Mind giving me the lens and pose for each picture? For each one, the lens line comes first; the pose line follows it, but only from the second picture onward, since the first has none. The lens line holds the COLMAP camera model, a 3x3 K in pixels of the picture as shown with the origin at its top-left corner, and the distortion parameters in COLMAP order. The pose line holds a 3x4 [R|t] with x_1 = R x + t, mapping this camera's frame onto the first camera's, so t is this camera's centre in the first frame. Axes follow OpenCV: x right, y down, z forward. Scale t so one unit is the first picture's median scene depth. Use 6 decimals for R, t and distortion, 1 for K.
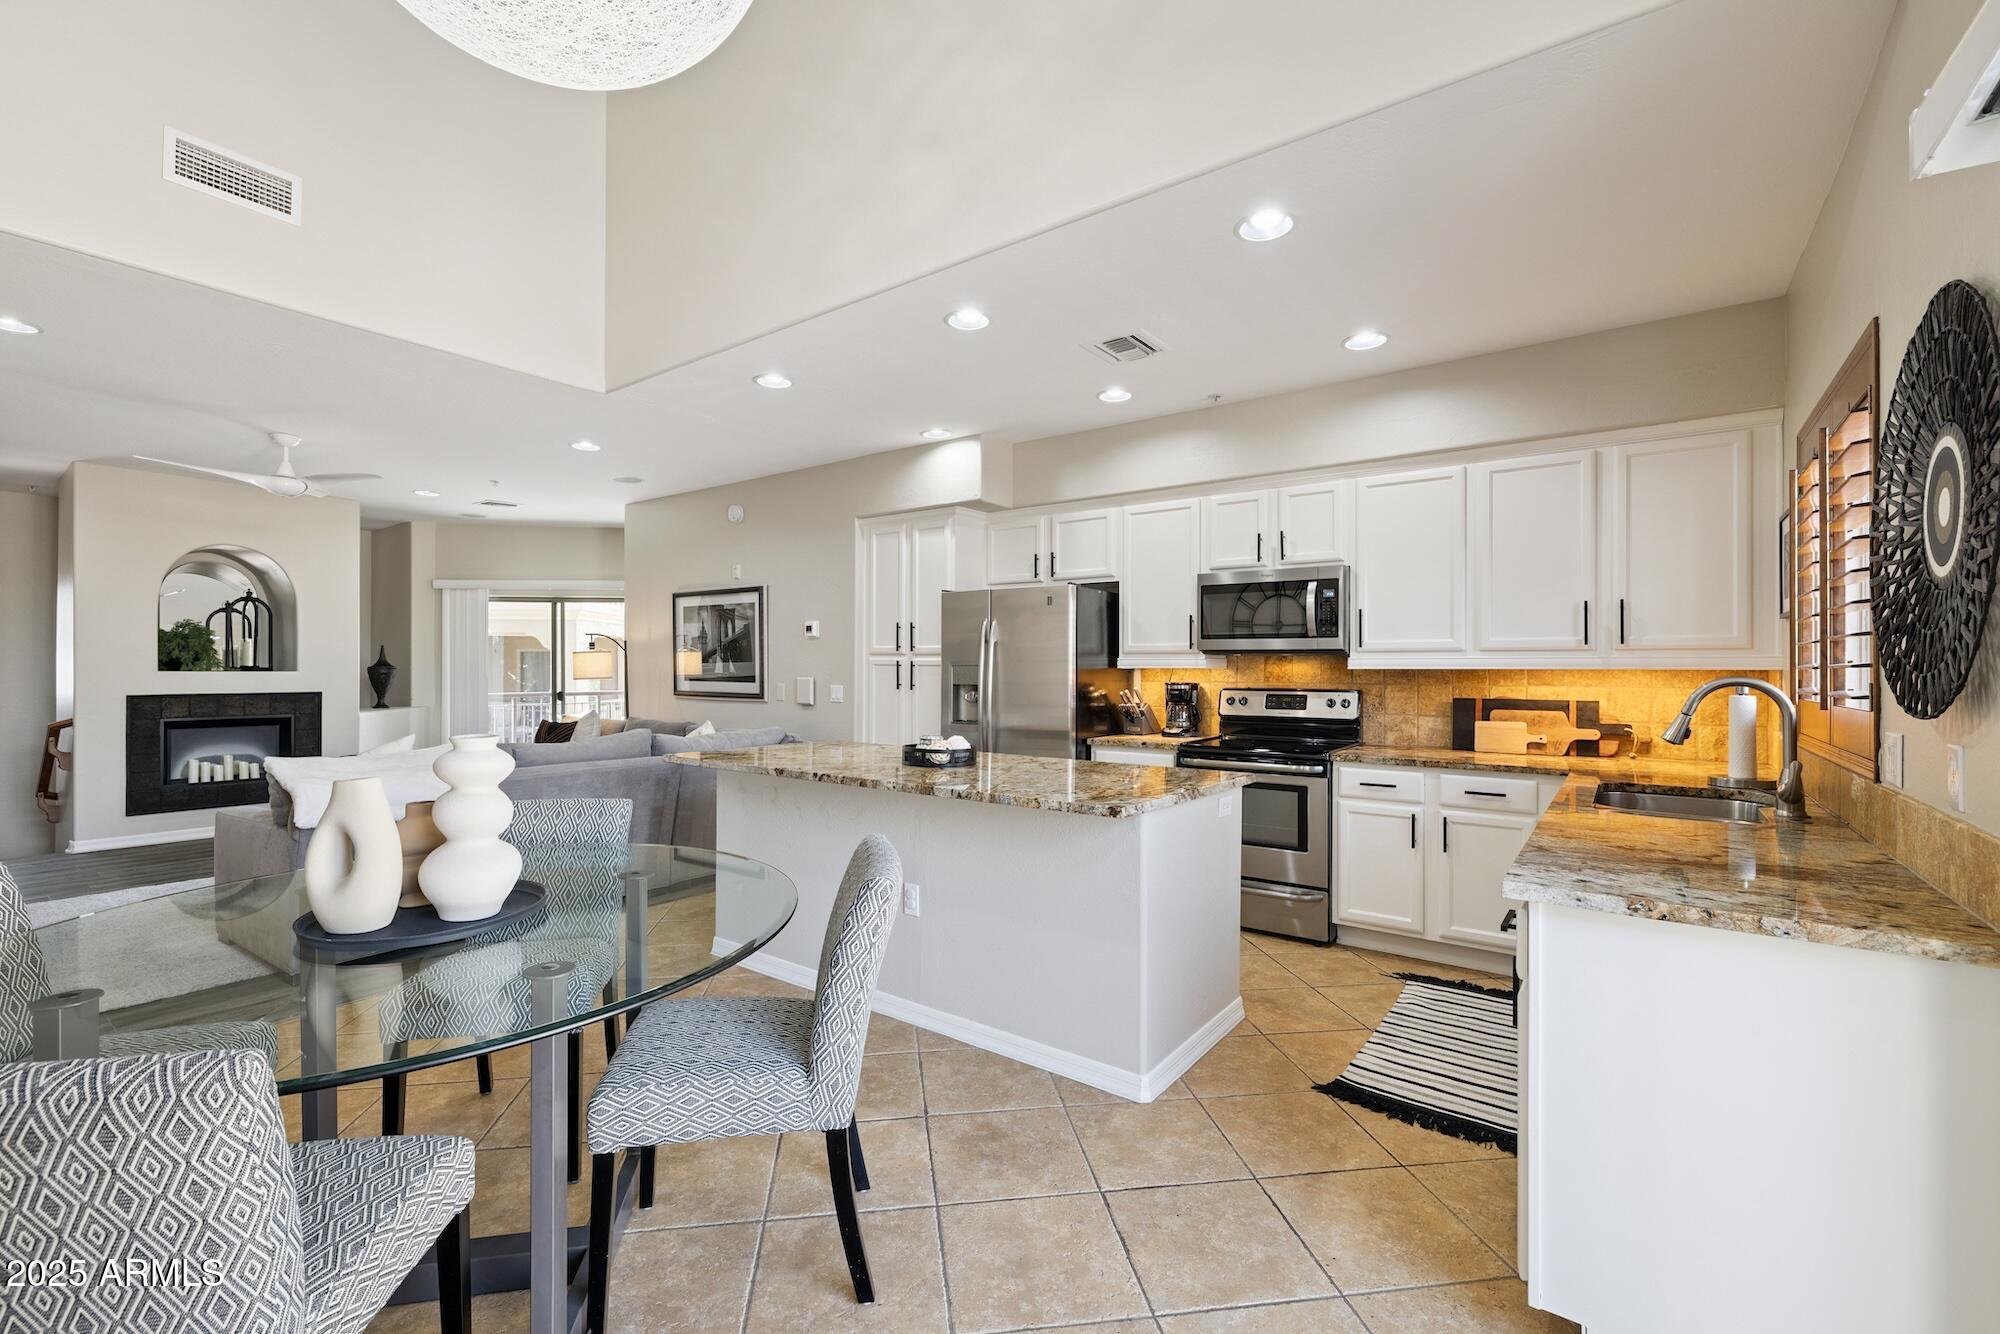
lens RADIAL K [[859.5, 0, 990.4], [0, 859.5, 665.8], [0, 0, 1]] dist [-0.004286, 0.000675]
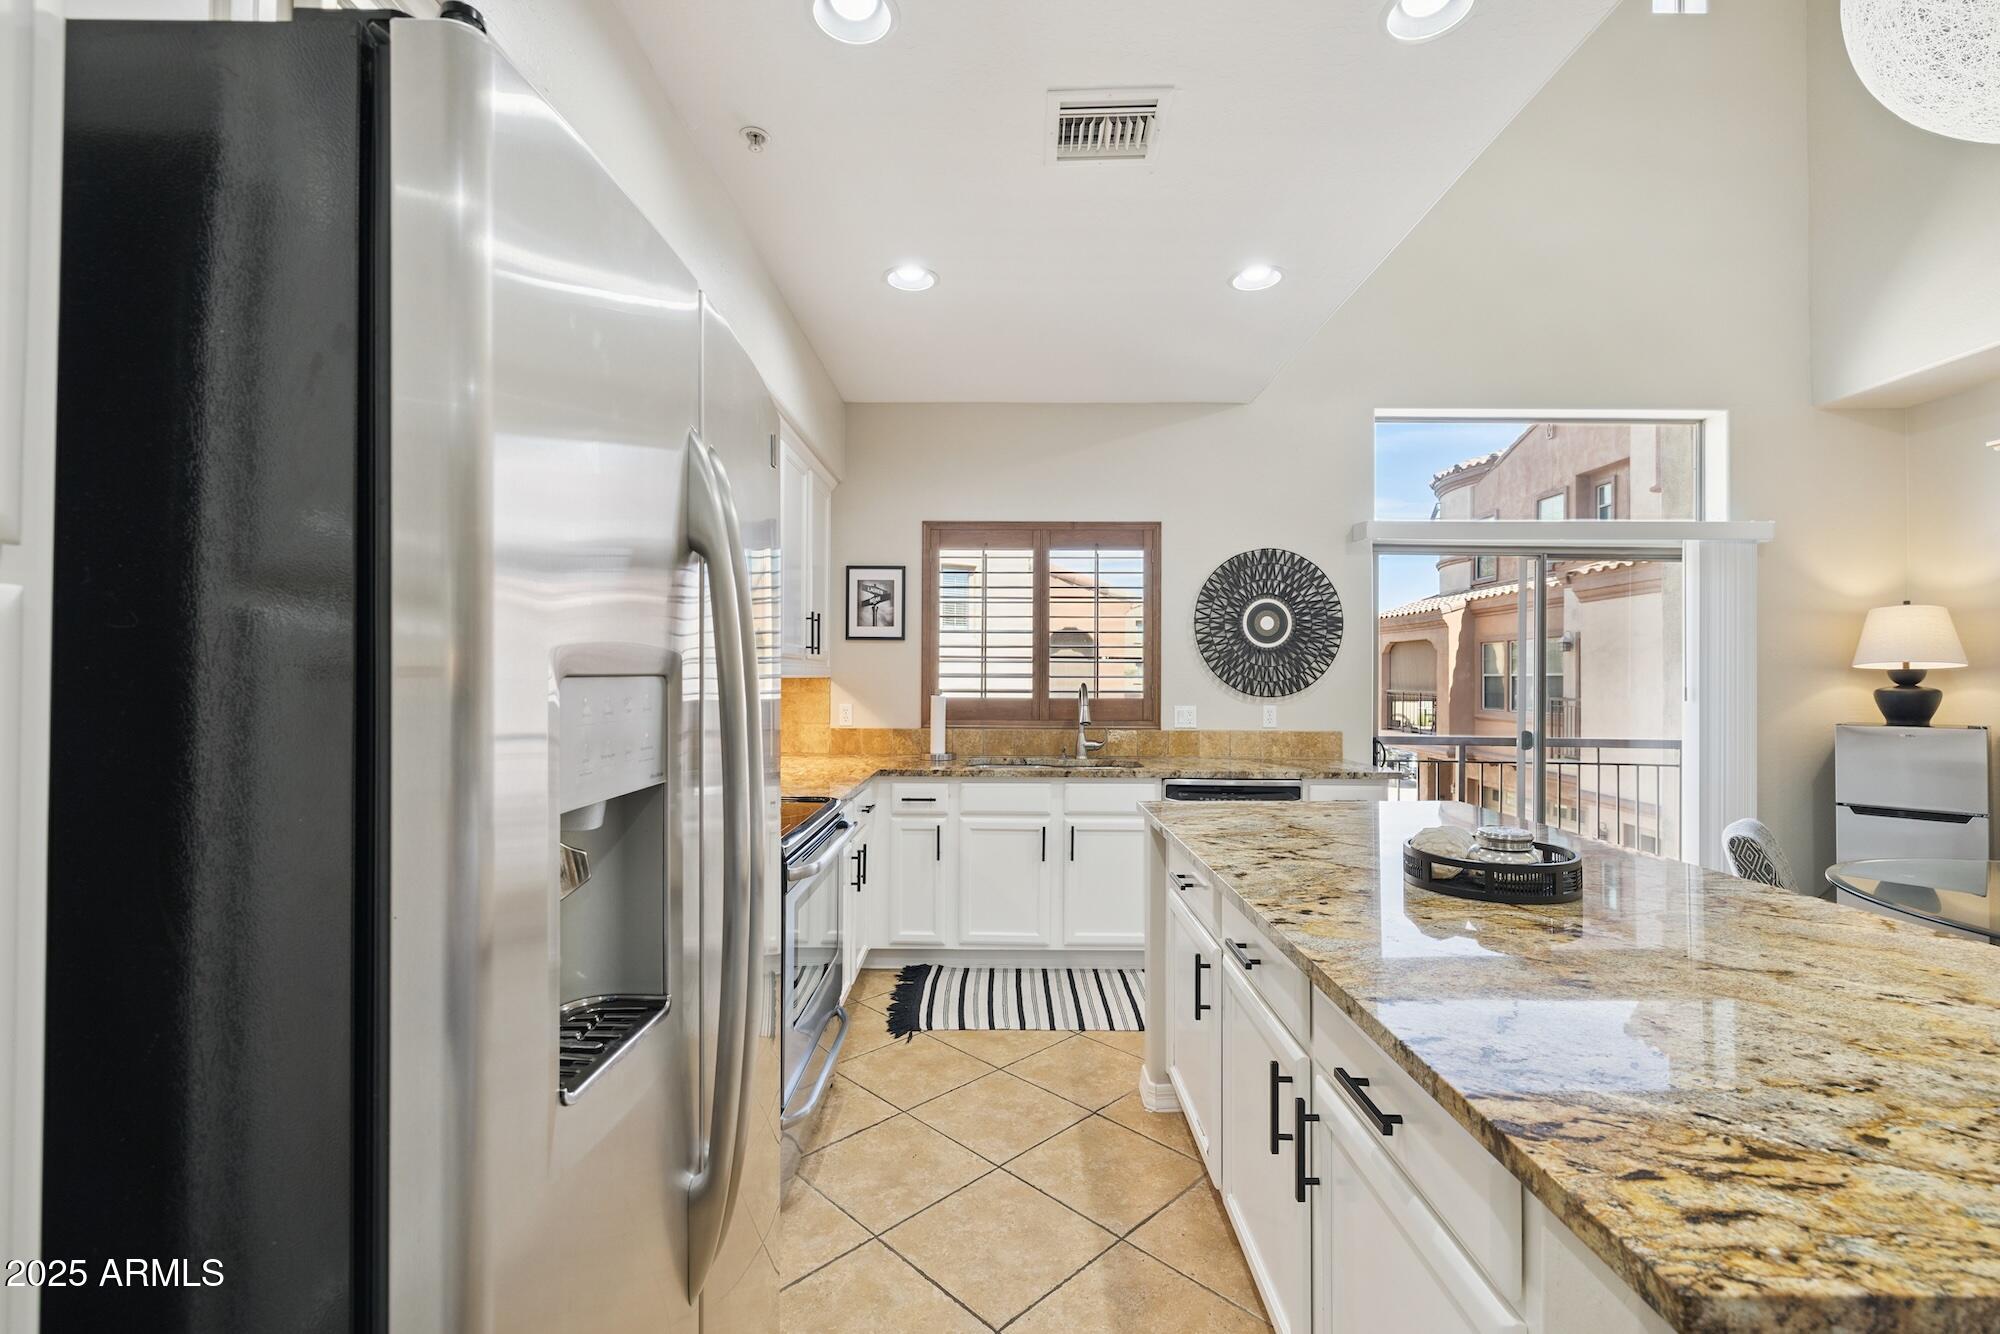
lens RADIAL K [[859.5, 0, 1026.4], [0, 859.5, 679.1], [0, 0, 1]] dist [-0.004286, 0.000675]
pose [[-0.603594, -0.009142, 0.797239, -0.217714], [-0.008520, 0.999951, 0.005017, -0.001133], [-0.797246, -0.003764, -0.603642, 1.104492]]
